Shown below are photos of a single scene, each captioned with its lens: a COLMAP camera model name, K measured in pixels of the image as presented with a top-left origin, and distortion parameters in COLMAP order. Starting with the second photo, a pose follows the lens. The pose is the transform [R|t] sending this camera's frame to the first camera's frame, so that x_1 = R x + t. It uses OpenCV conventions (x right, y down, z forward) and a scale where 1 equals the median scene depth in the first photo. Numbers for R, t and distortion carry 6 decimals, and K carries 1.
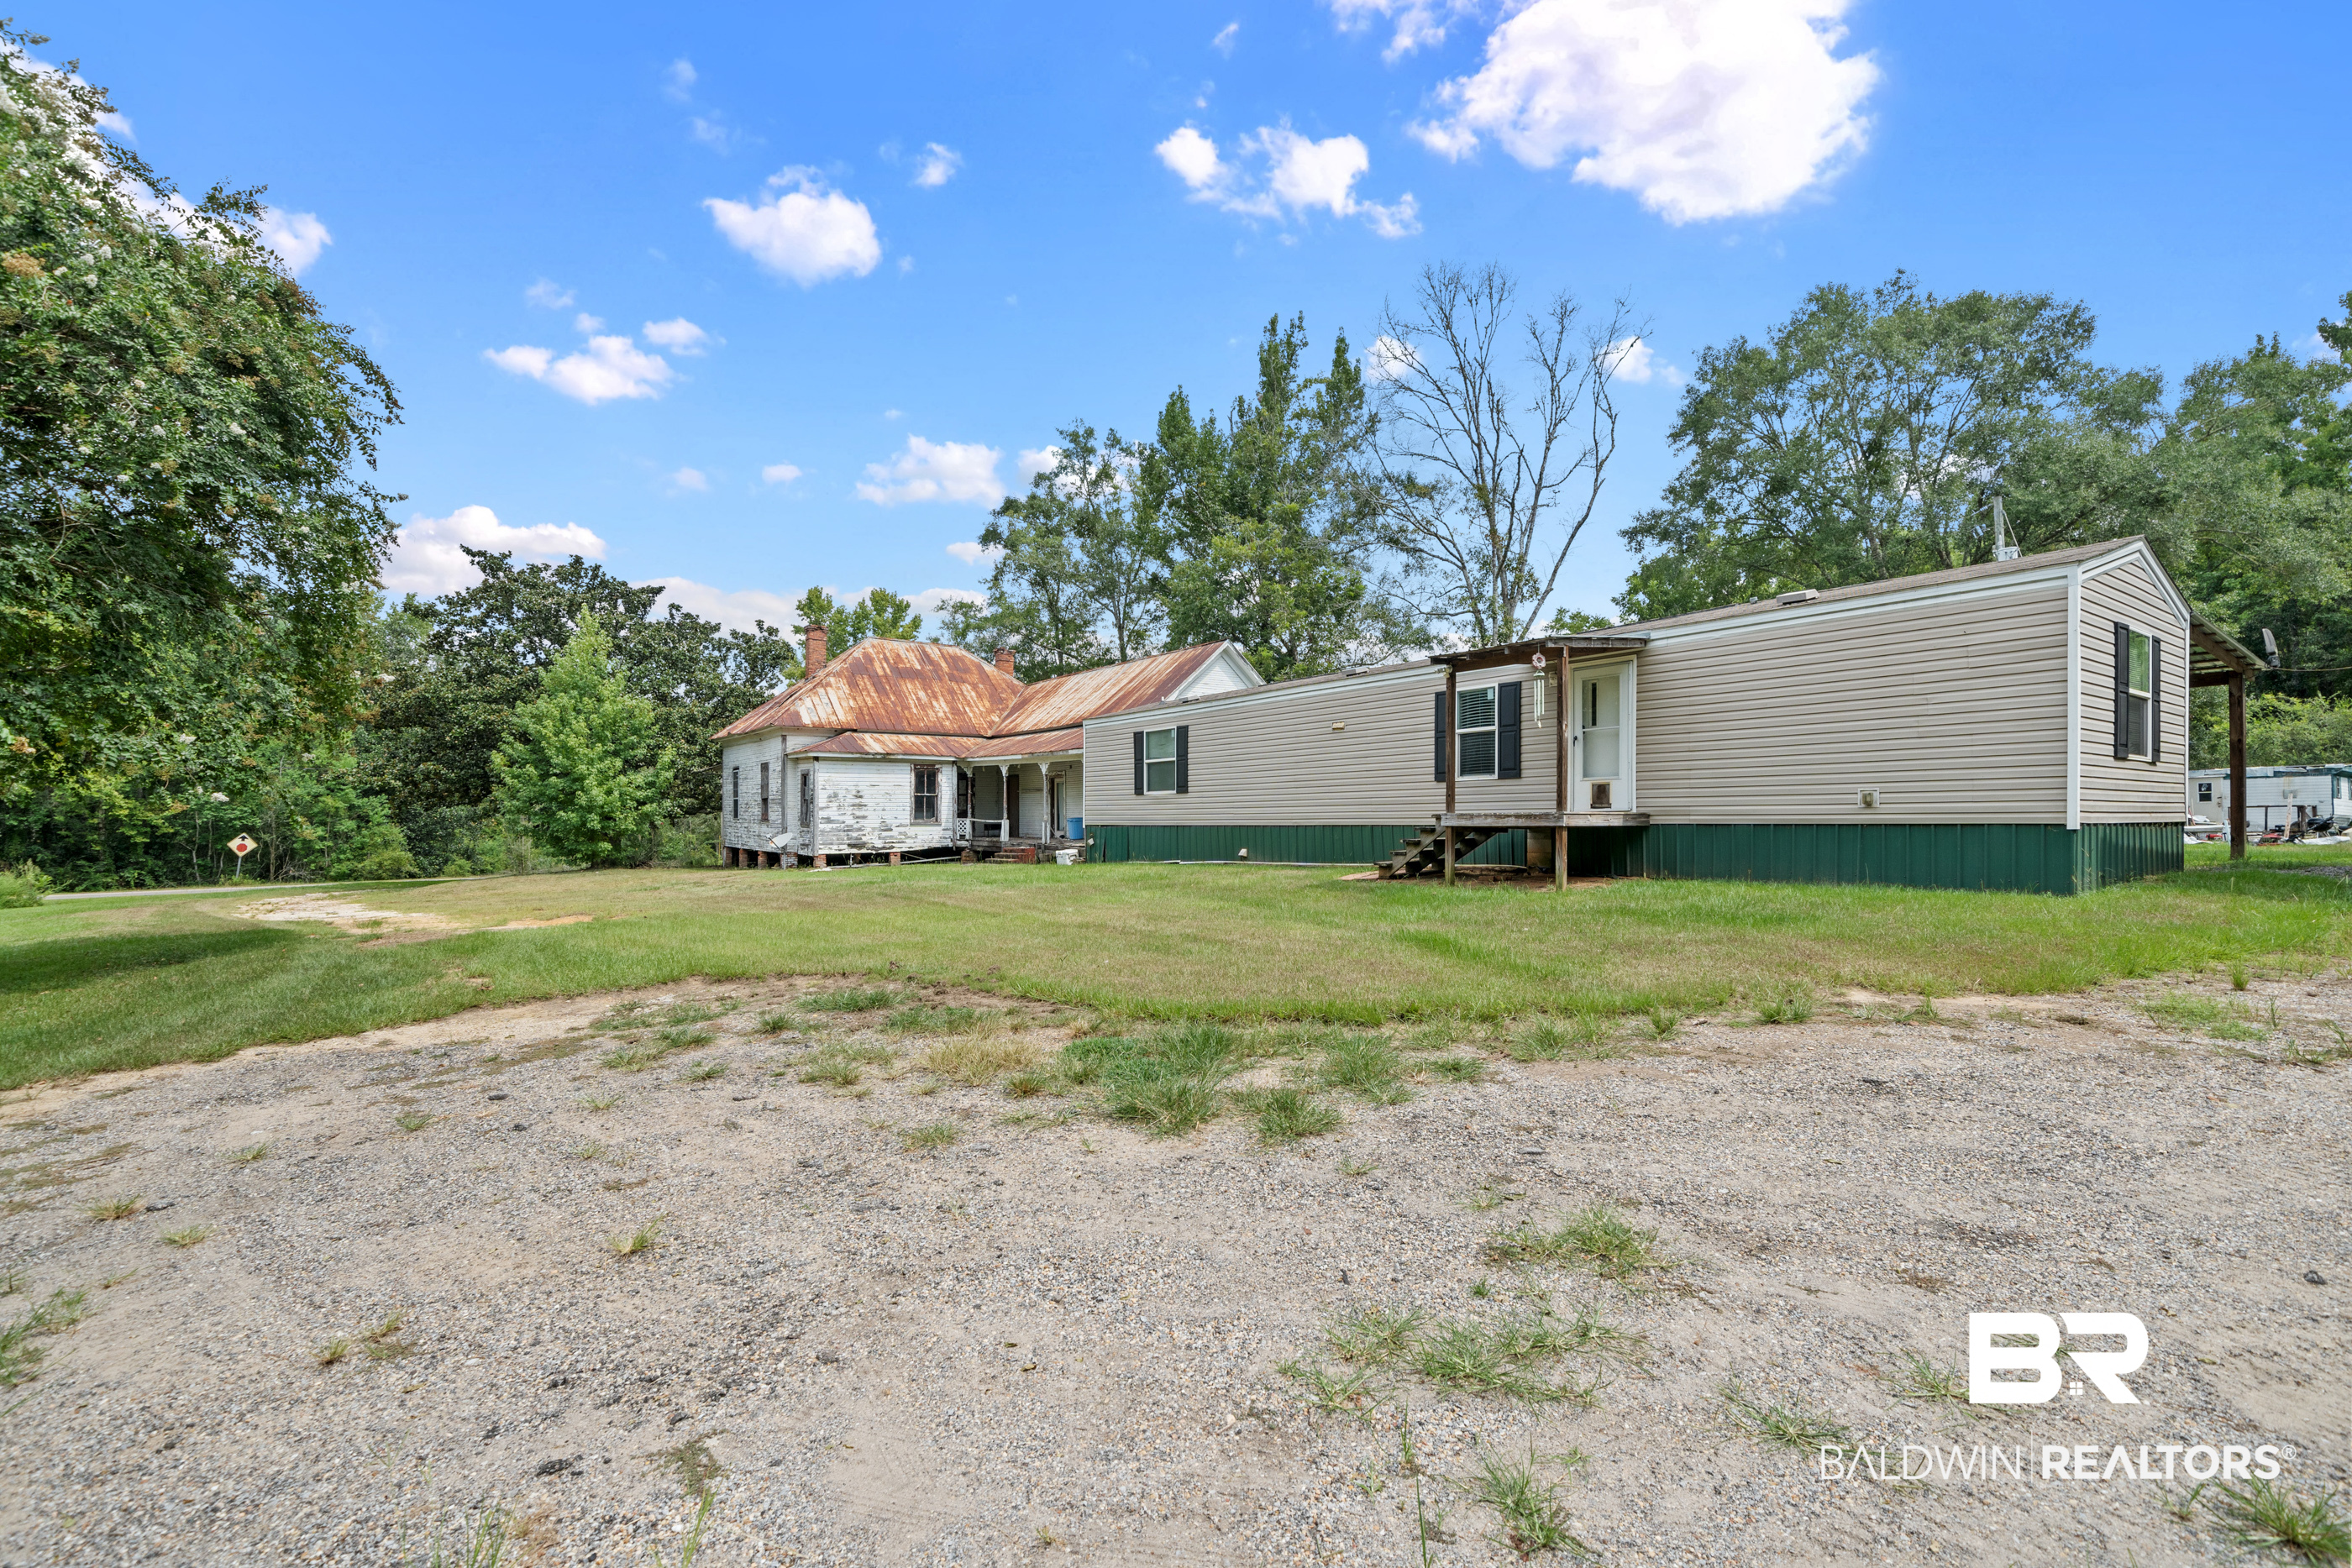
lens RADIAL K [[1045.4, 0, 1176.2], [0, 1045.4, 825.1], [0, 0, 1]] dist [-0.001128, -0.000101]
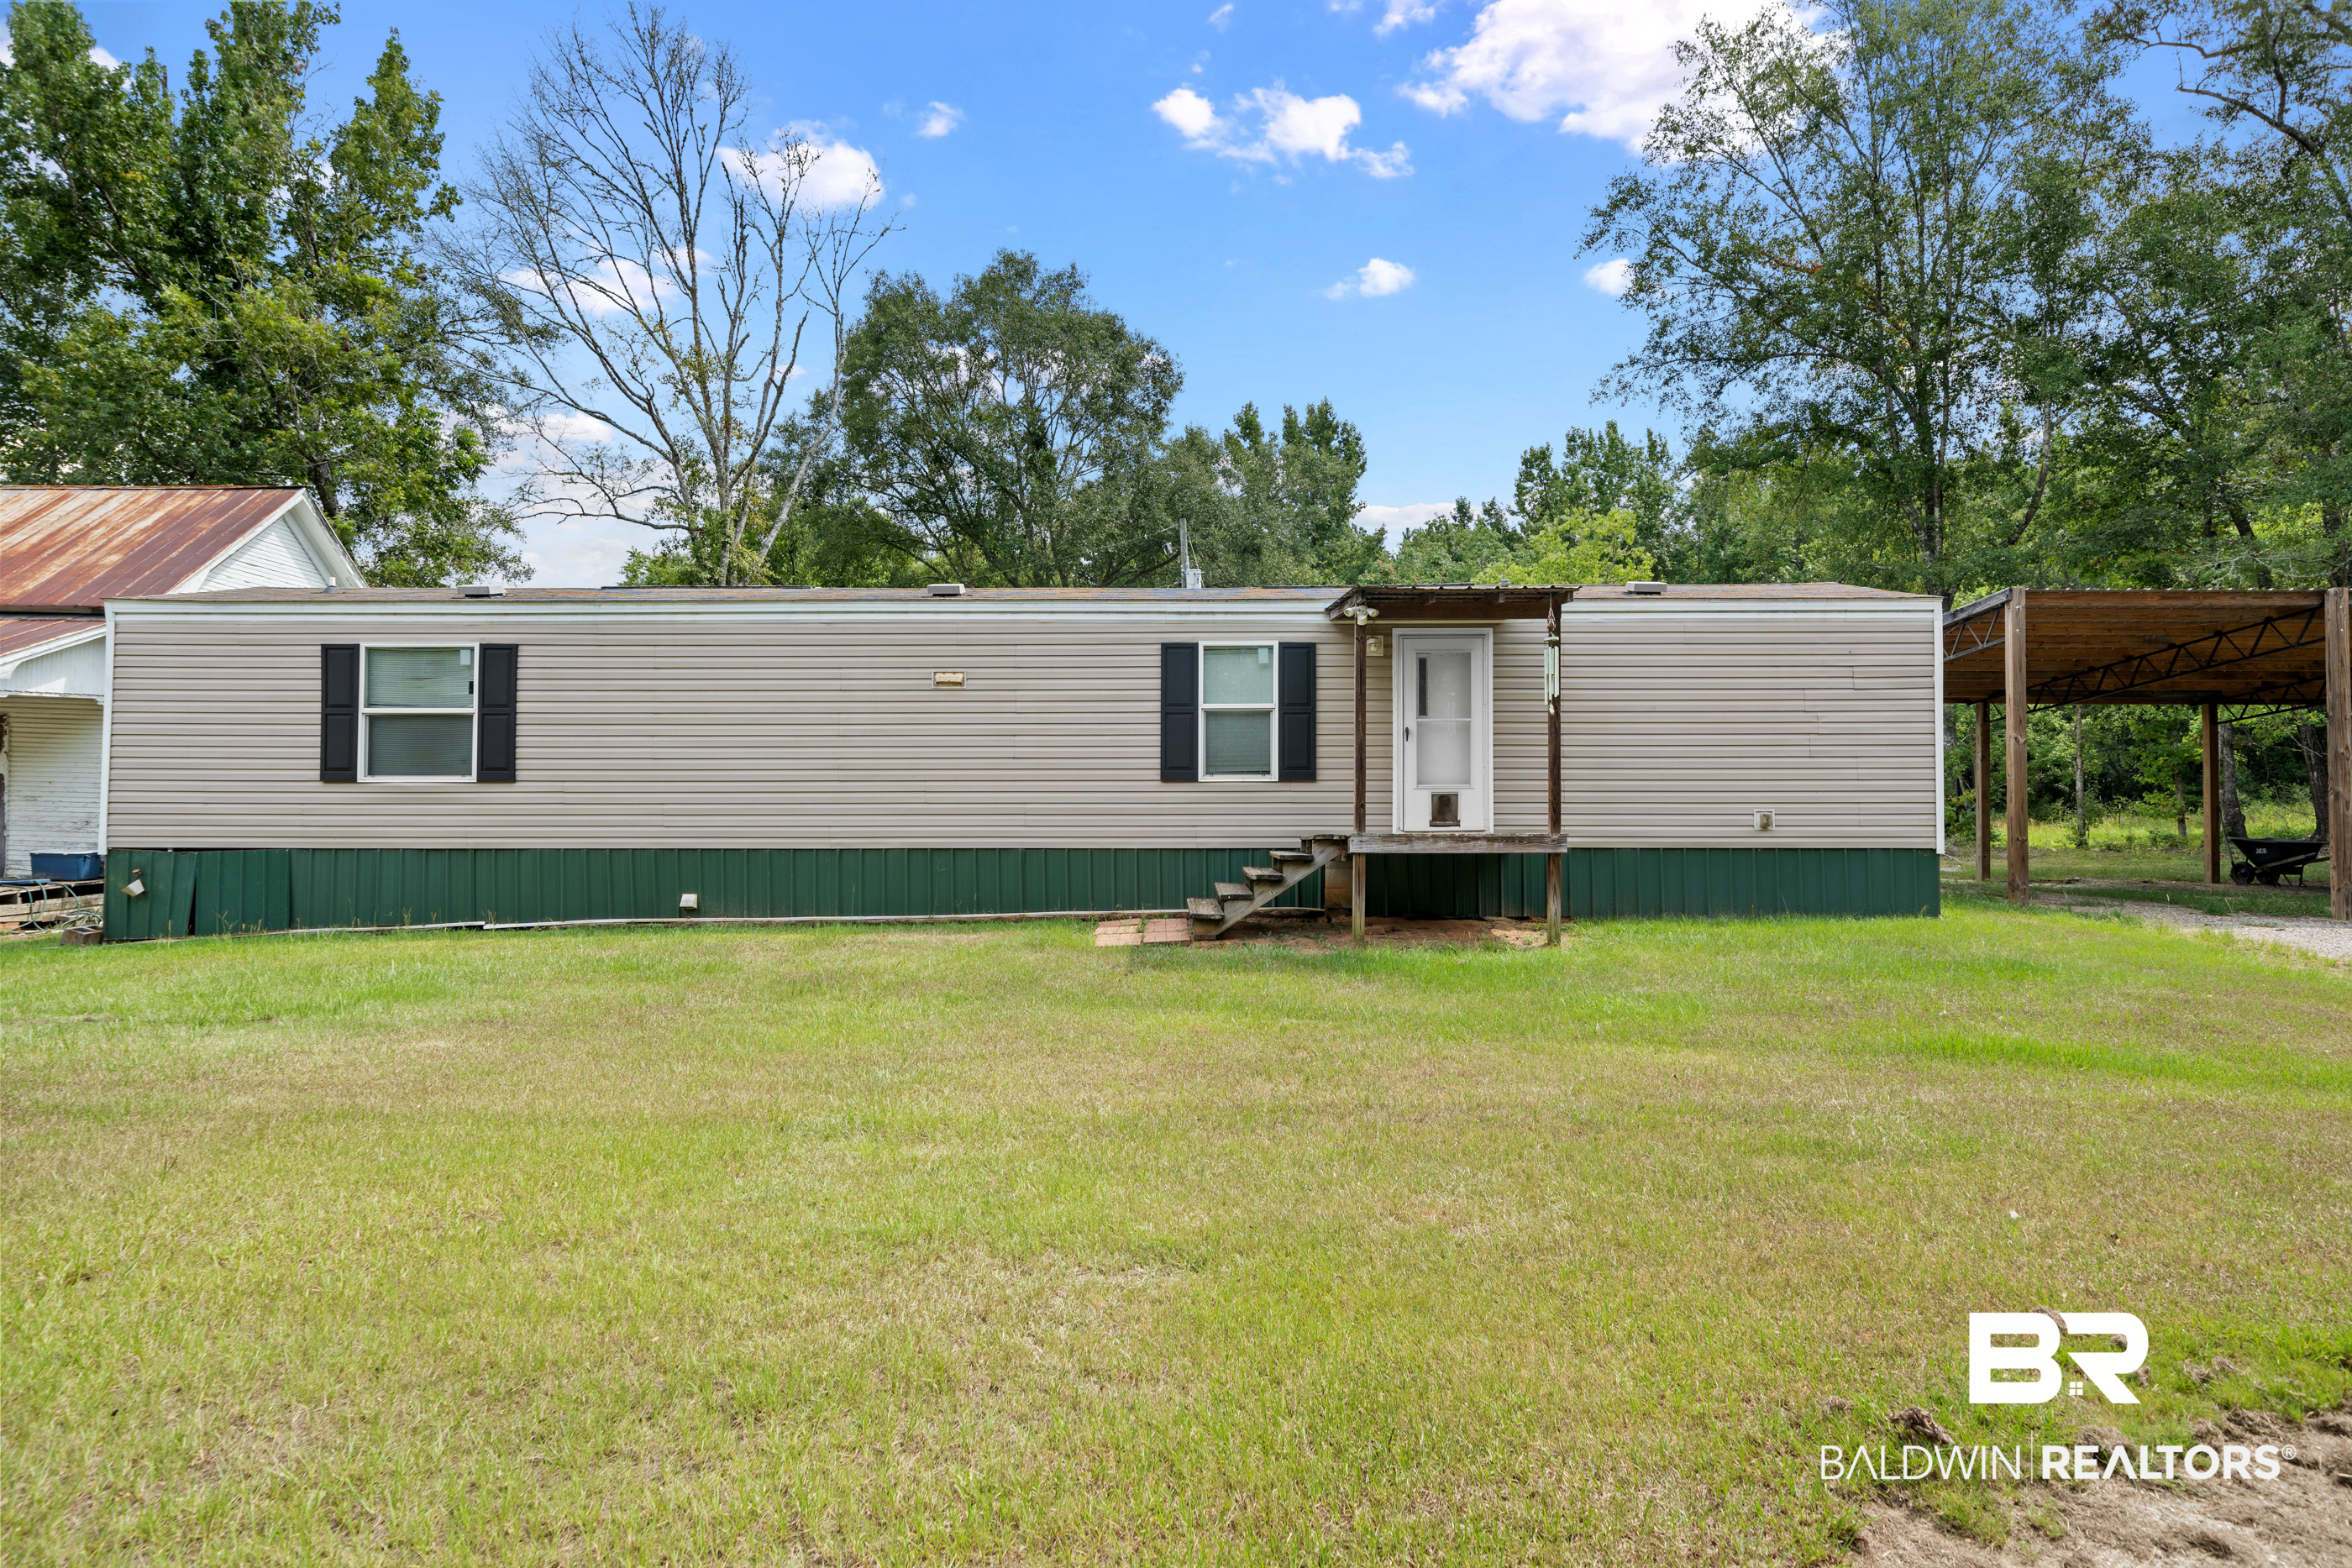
lens RADIAL K [[1276.4, 0, 1176.0], [0, 1276.4, 819.2], [0, 0, 1]] dist [0.015457, 0.000058]
pose [[0.602072, 0.020075, 0.798189, -0.363055], [-0.001393, 0.999709, -0.024093, 0.000630], [-0.798440, 0.013394, 0.601925, 0.505739]]
